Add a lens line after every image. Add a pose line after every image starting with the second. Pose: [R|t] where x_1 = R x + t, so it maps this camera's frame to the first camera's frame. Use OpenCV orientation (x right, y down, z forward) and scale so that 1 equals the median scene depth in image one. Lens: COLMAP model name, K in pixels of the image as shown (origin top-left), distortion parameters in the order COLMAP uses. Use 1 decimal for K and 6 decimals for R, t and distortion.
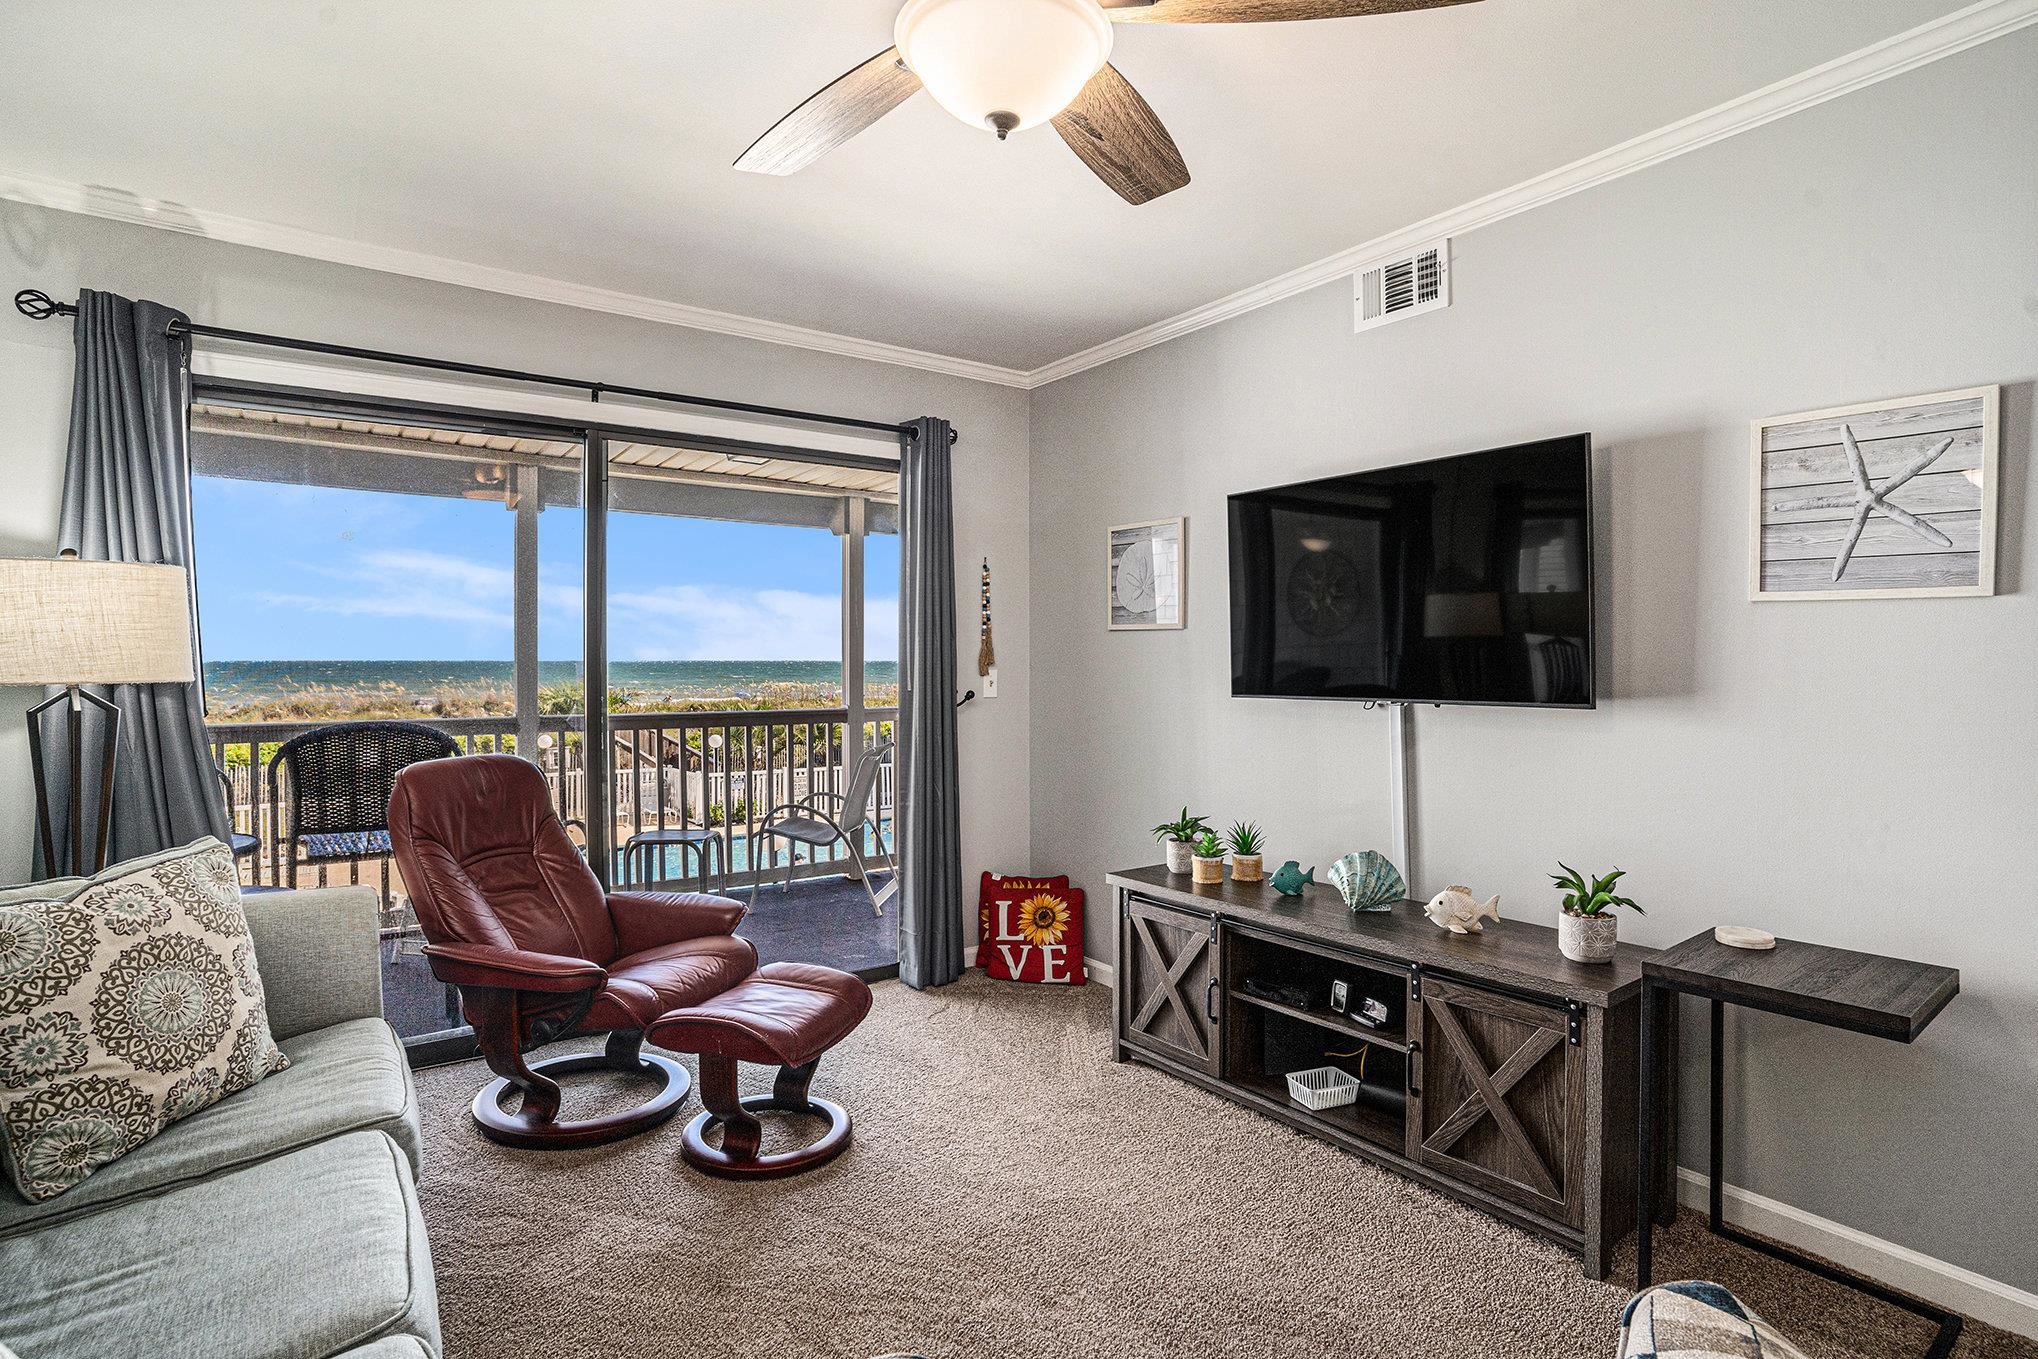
lens RADIAL K [[1018.9, 0, 1012.5], [0, 1018.9, 666.3], [0, 0, 1]] dist [-0.076797, 0.036333]
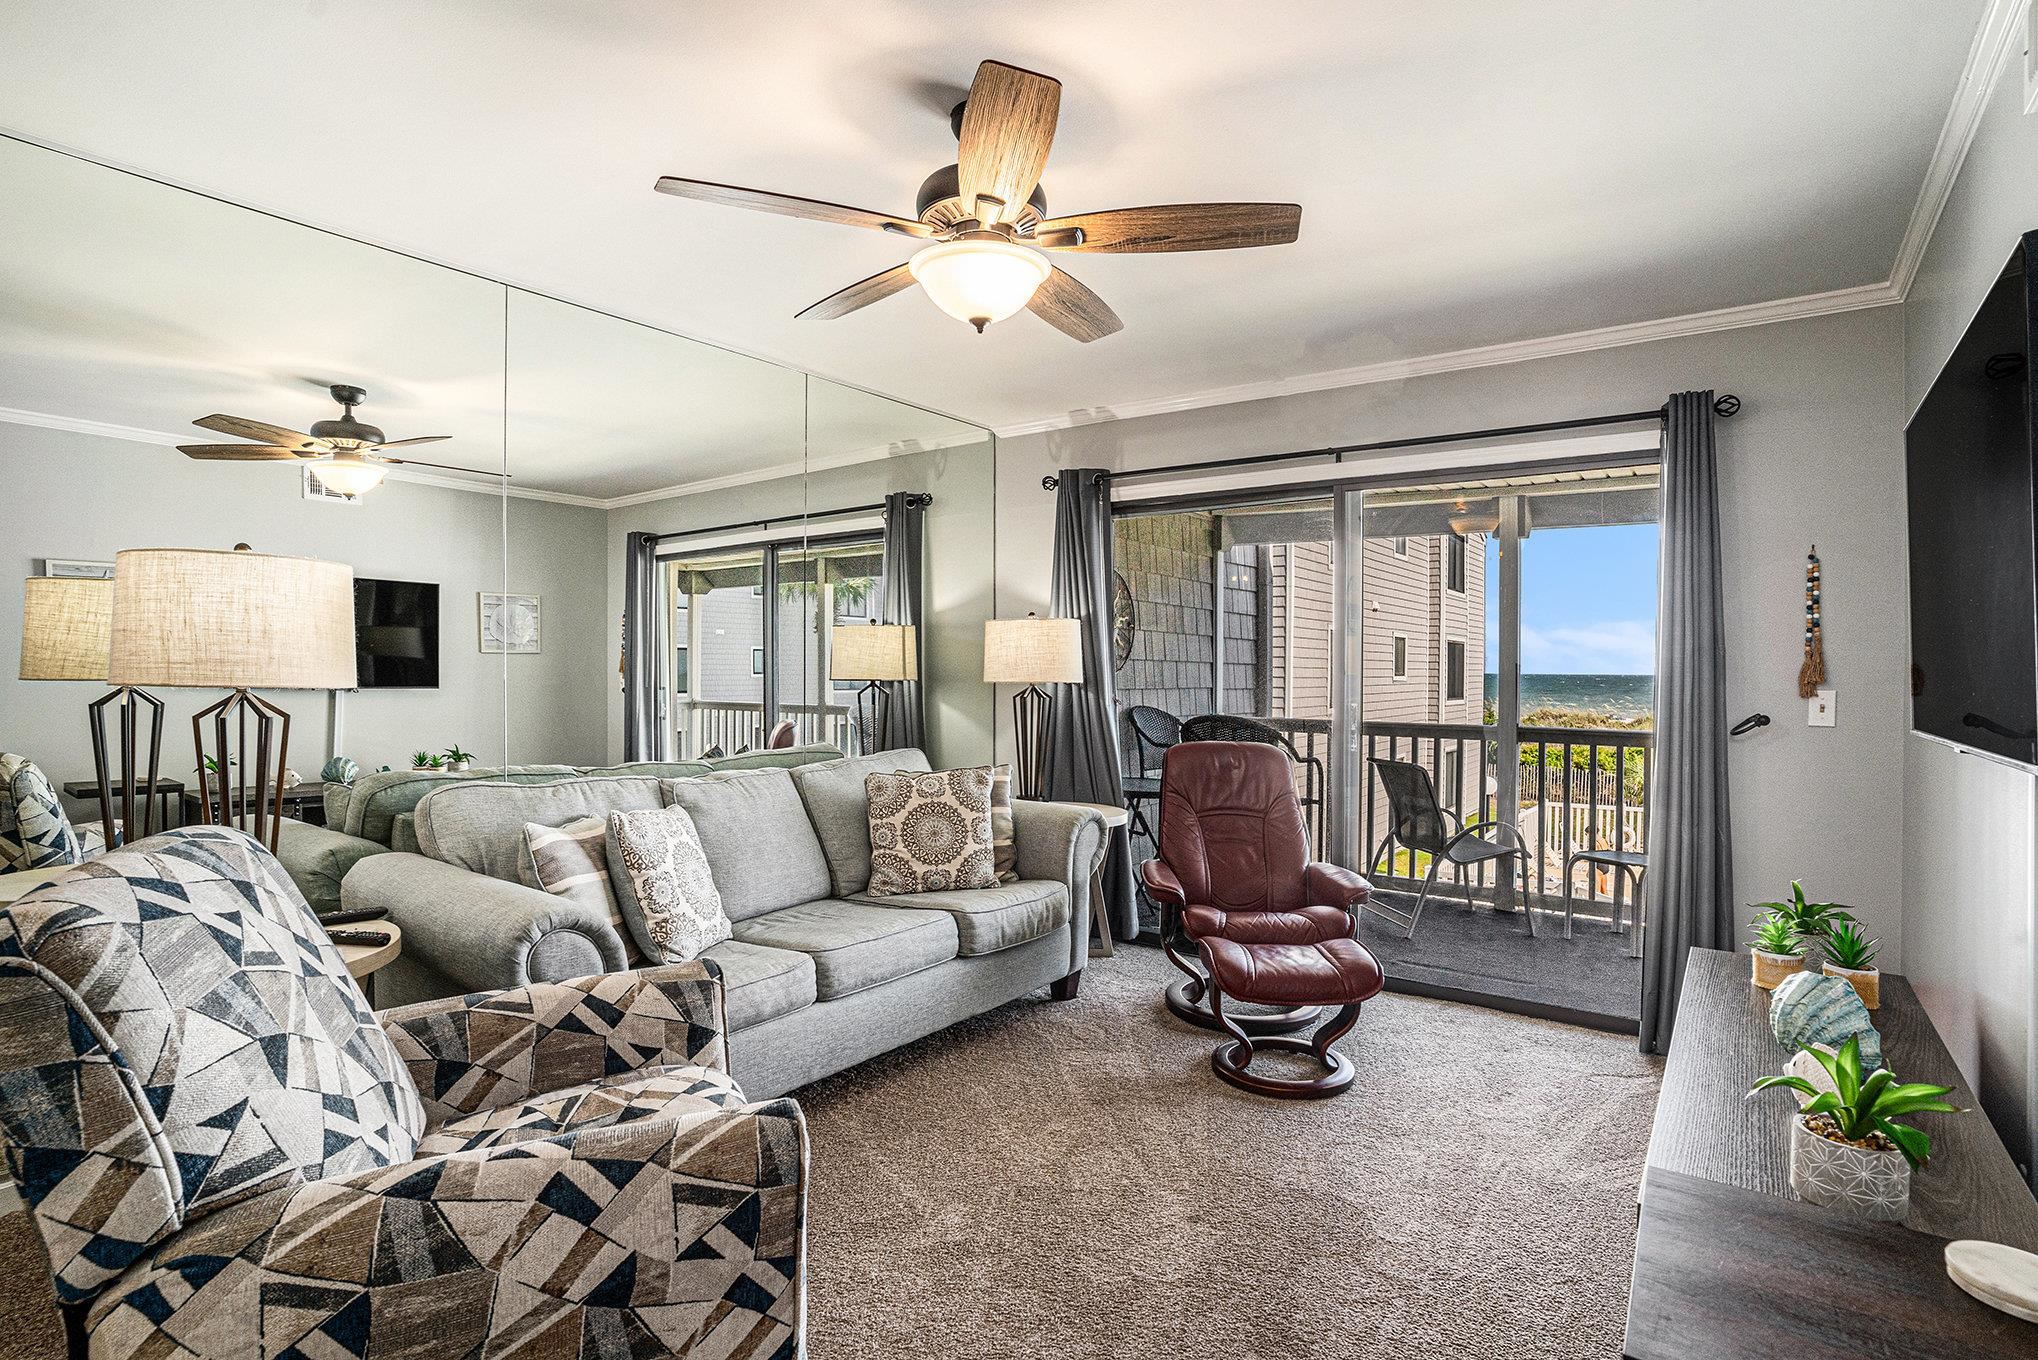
lens RADIAL K [[1018.9, 0, 1012.5], [0, 1018.9, 666.8], [0, 0, 1]] dist [-0.076797, 0.036333]
pose [[0.305179, -0.001215, -0.952294, 0.792467], [-0.014856, 0.999871, -0.006037, -0.001477], [0.952179, 0.015990, 0.305122, 0.307951]]
